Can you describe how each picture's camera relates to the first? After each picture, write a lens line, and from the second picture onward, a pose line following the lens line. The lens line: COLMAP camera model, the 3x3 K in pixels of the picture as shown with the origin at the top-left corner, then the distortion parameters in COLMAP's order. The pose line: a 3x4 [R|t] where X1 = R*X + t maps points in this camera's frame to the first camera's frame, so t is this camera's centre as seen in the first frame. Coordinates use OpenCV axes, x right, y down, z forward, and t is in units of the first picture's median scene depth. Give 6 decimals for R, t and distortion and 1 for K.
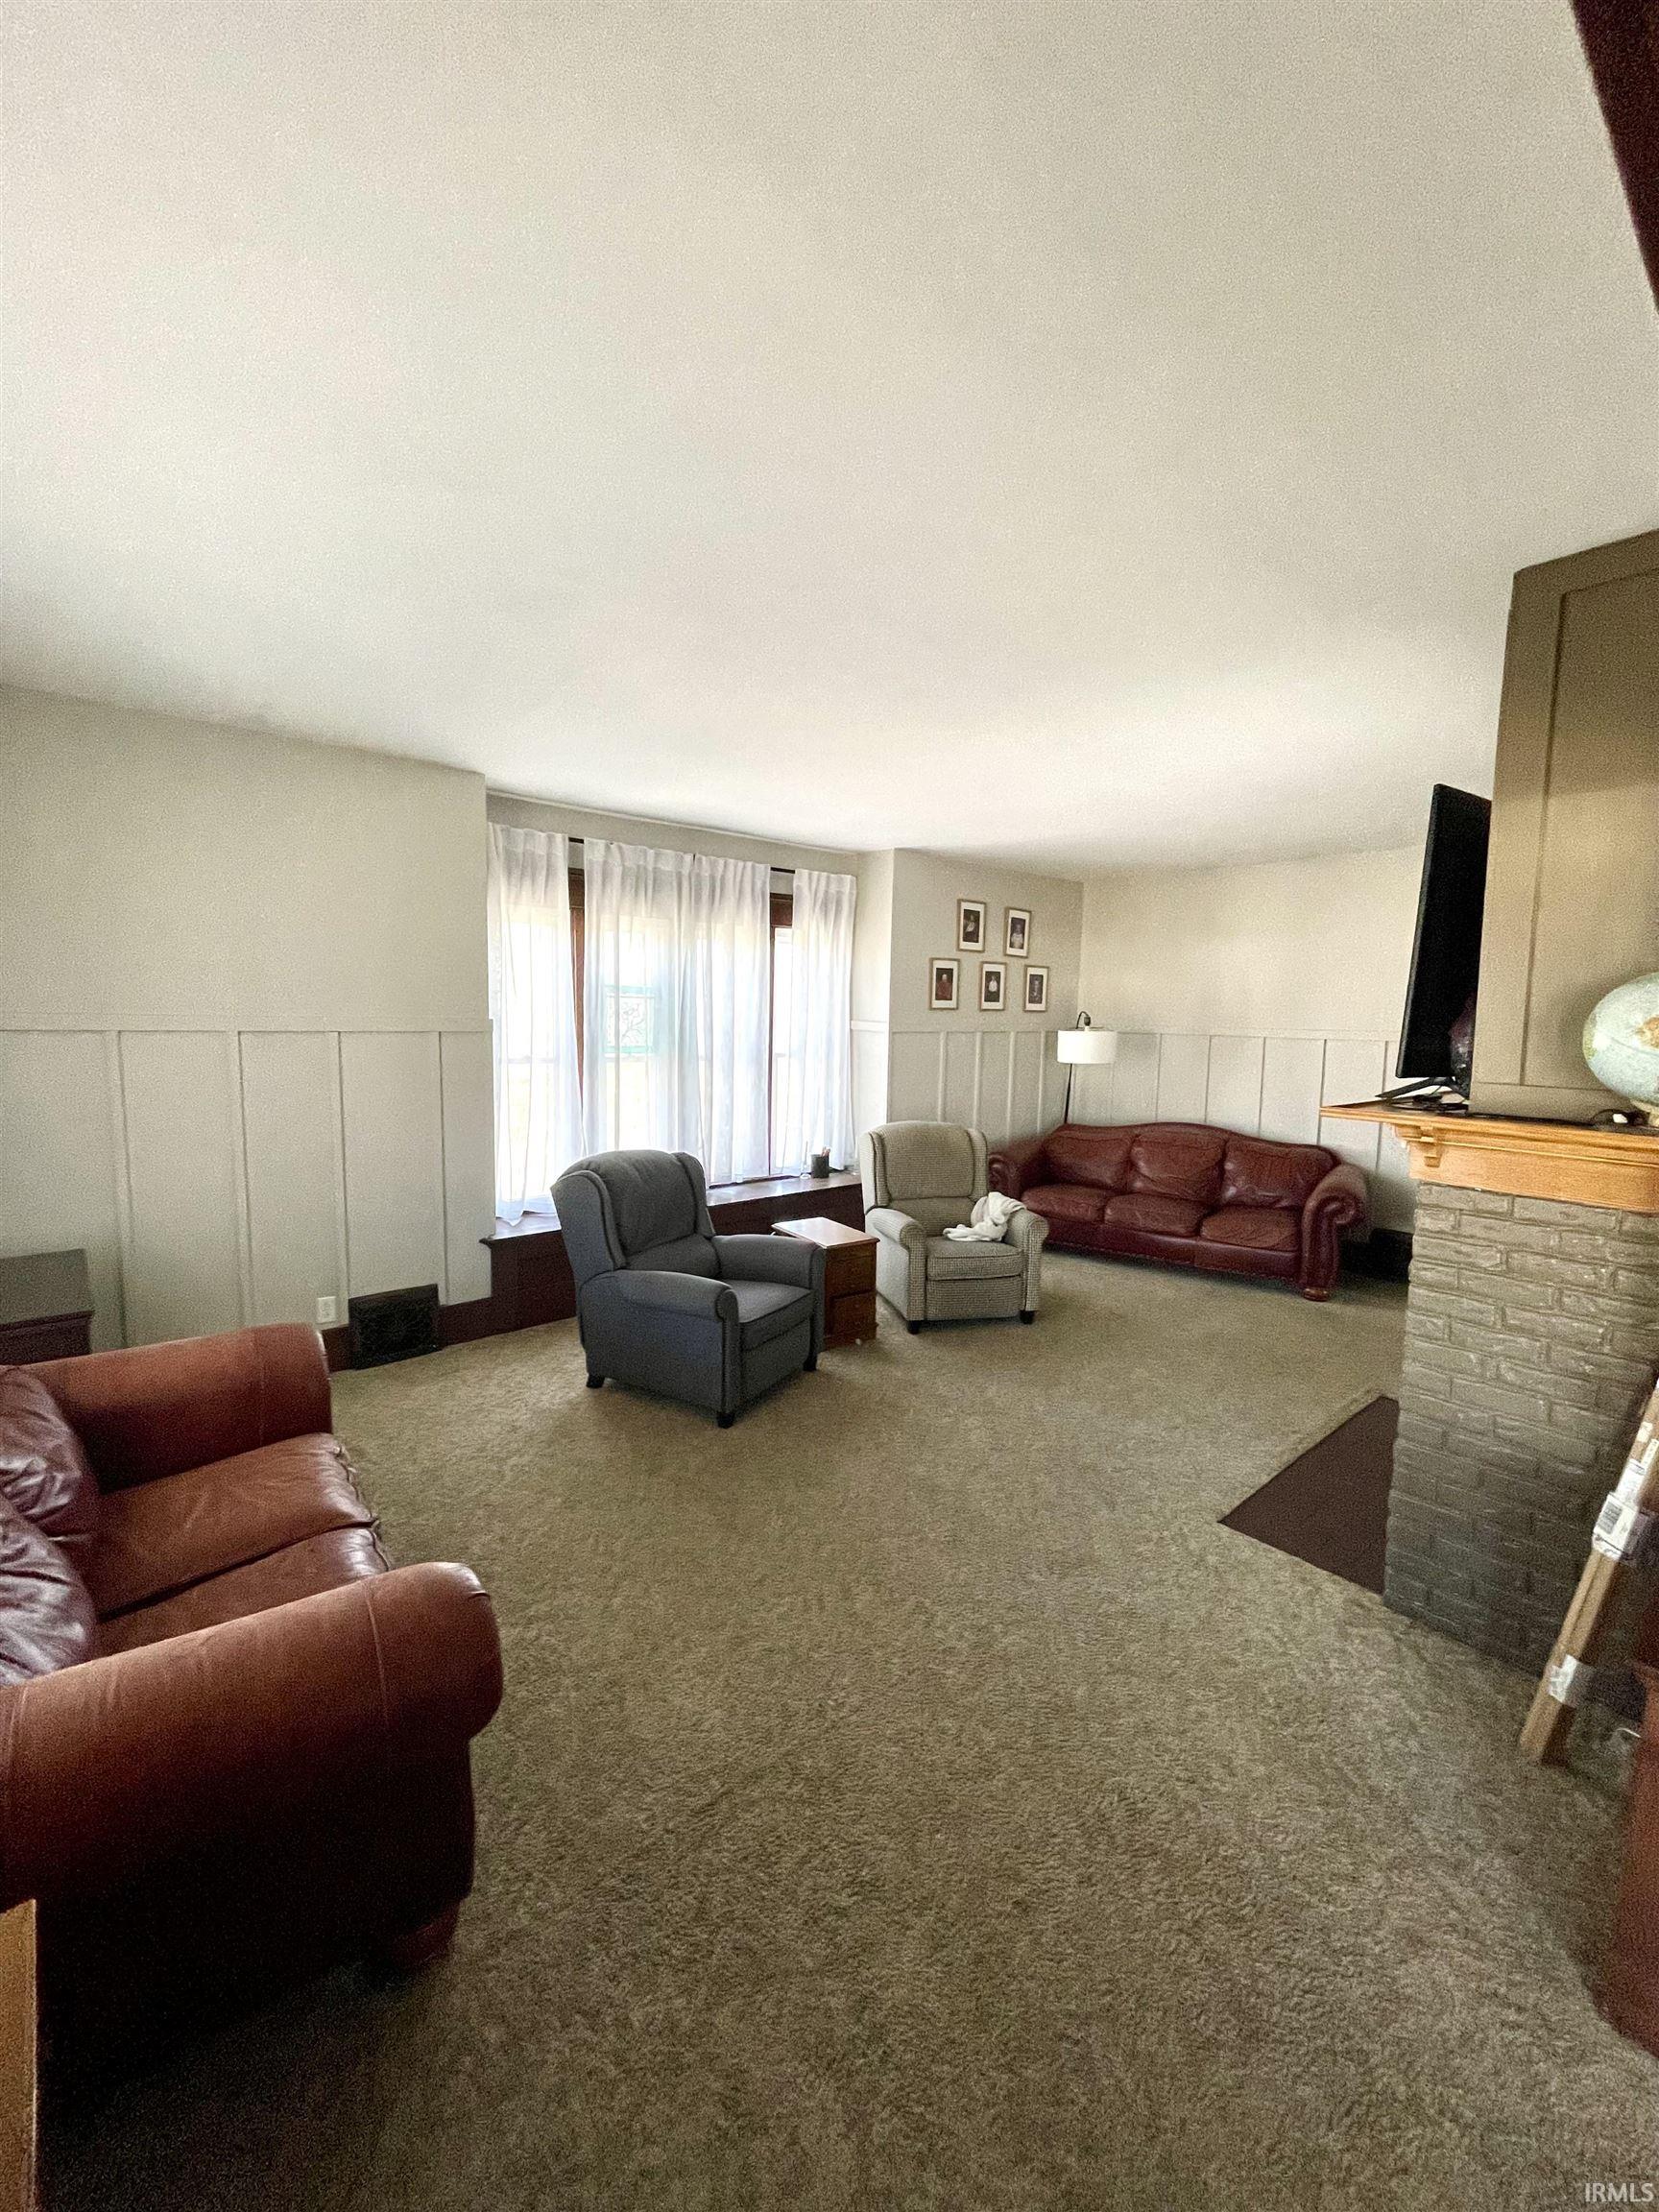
lens RADIAL K [[887.7, 0, 826.5], [0, 887.7, 1101.0], [0, 0, 1]] dist [0.000113, 0.000027]
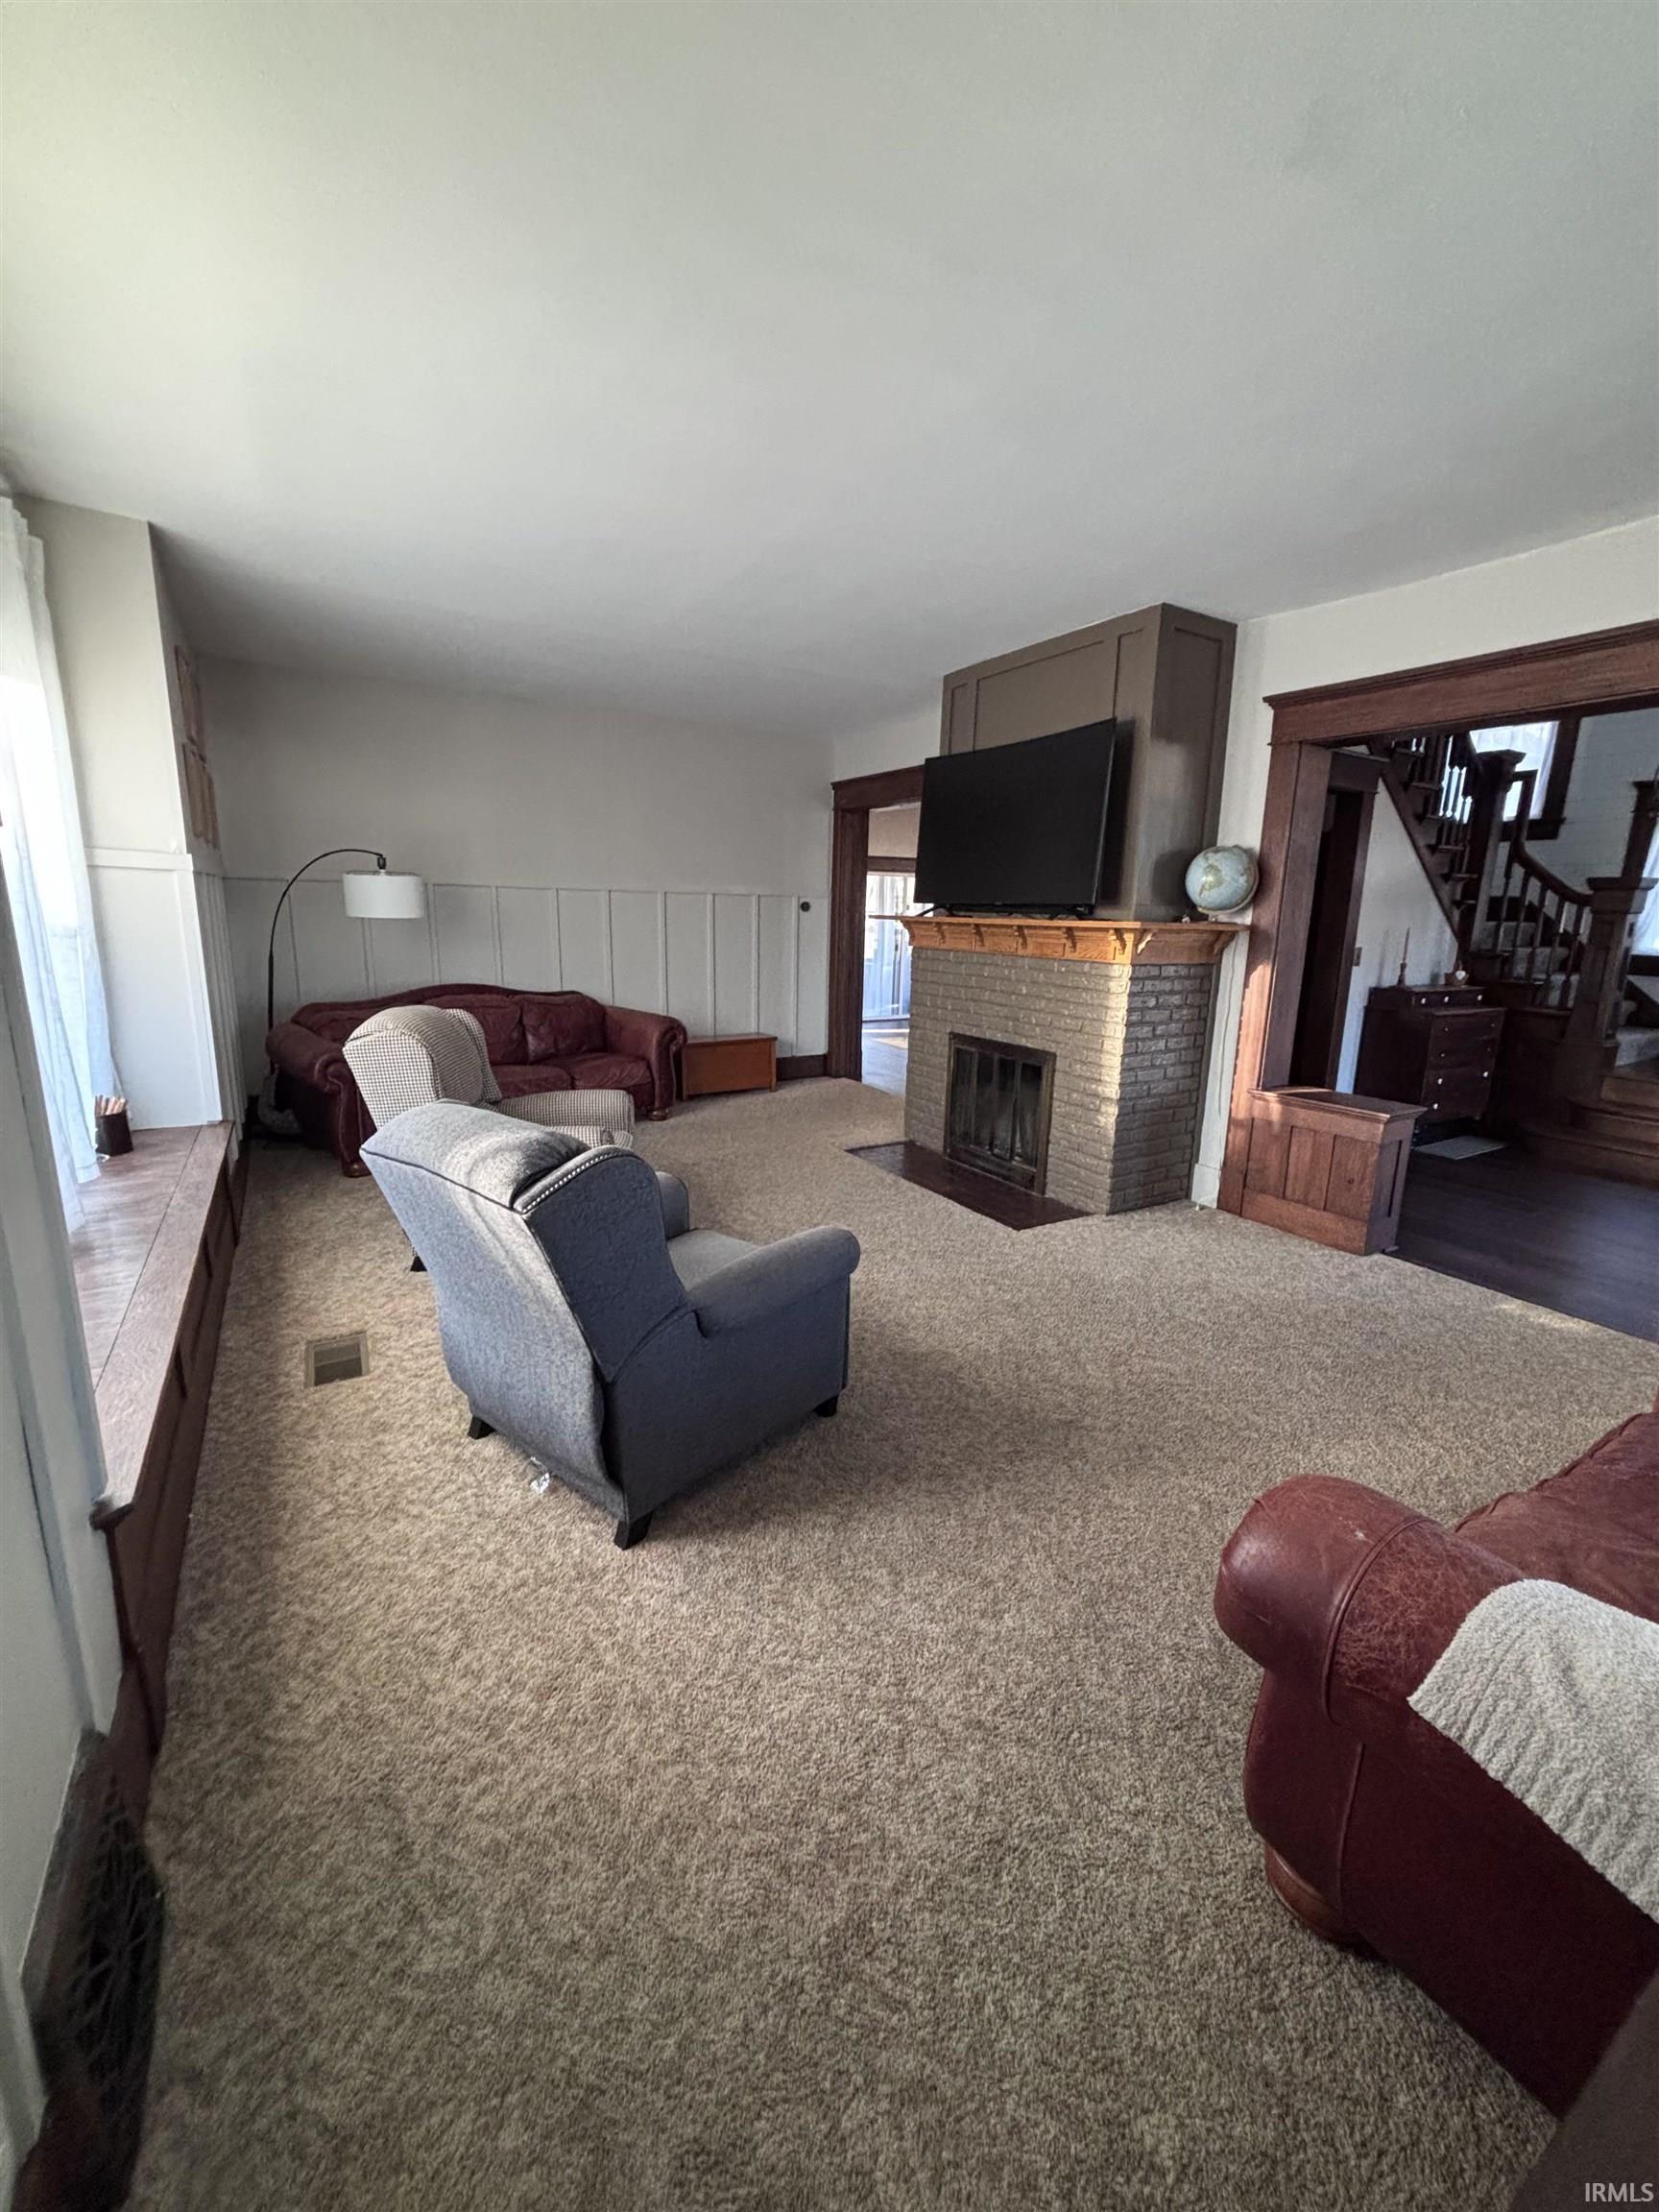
lens RADIAL K [[882.5, 0, 833.8], [0, 882.5, 1102.1], [0, 0, 1]] dist [0.000588, 0.000010]
pose [[0.166110, -0.219574, 0.961351, -0.729649], [0.072519, 0.974975, 0.210155, -0.032632], [-0.983437, 0.034807, 0.177876, 0.829344]]
